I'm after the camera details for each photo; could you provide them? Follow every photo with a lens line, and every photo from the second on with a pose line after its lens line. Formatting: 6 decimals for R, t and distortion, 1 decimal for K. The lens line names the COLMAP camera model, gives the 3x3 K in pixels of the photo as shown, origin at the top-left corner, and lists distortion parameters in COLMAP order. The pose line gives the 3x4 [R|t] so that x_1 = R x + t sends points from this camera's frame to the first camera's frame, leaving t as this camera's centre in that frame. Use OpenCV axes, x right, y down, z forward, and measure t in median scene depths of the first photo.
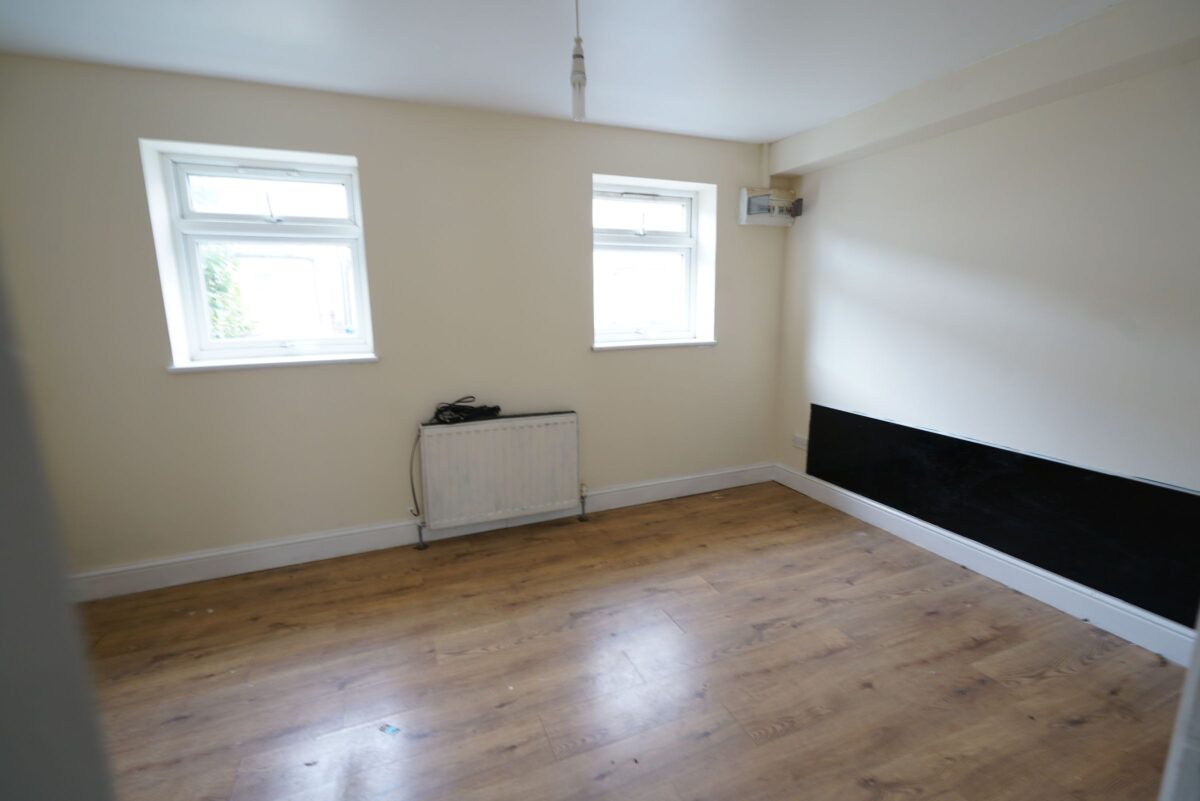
lens RADIAL K [[533.1, 0, 602.9], [0, 533.1, 399.4], [0, 0, 1]] dist [-0.003839, 0.002429]
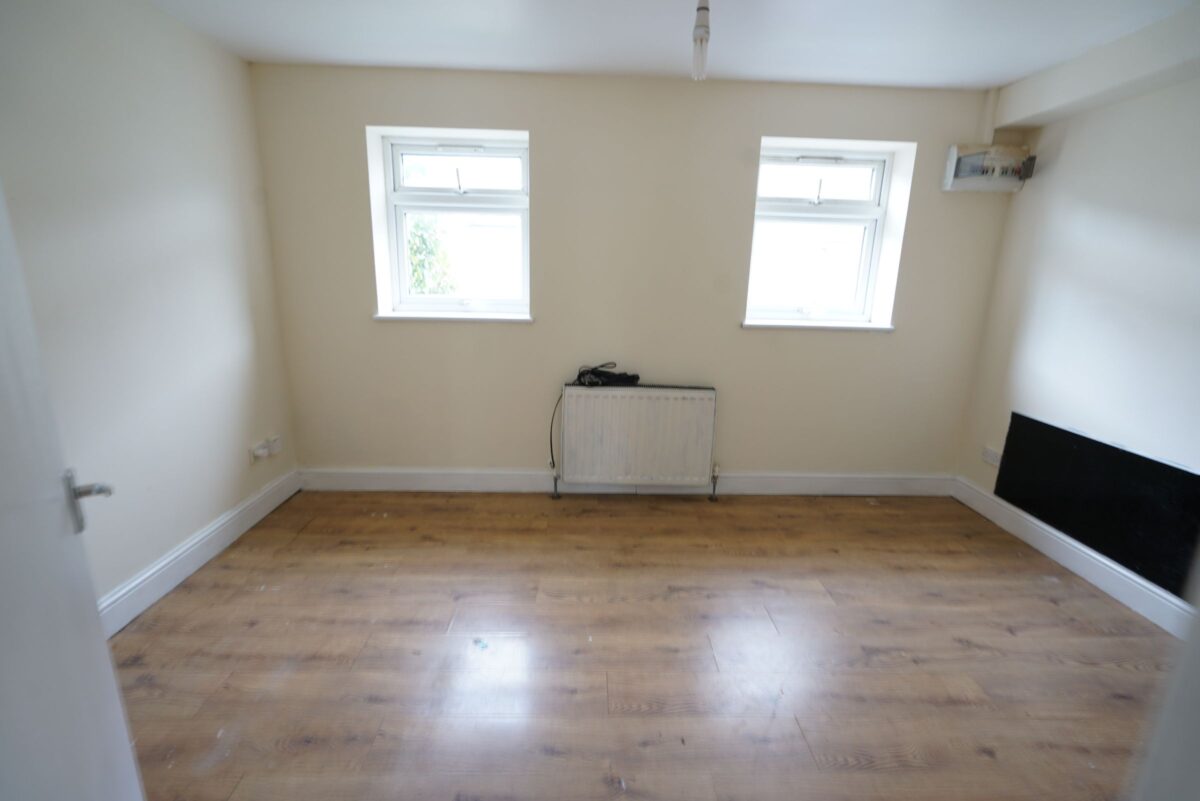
lens RADIAL K [[533.1, 0, 600.6], [0, 533.1, 398.7], [0, 0, 1]] dist [-0.003839, 0.002429]
pose [[0.933138, 0.117597, -0.339740, 0.099389], [-0.101300, 0.992705, 0.065379, -0.001650], [0.344951, -0.026592, 0.938244, 0.018931]]
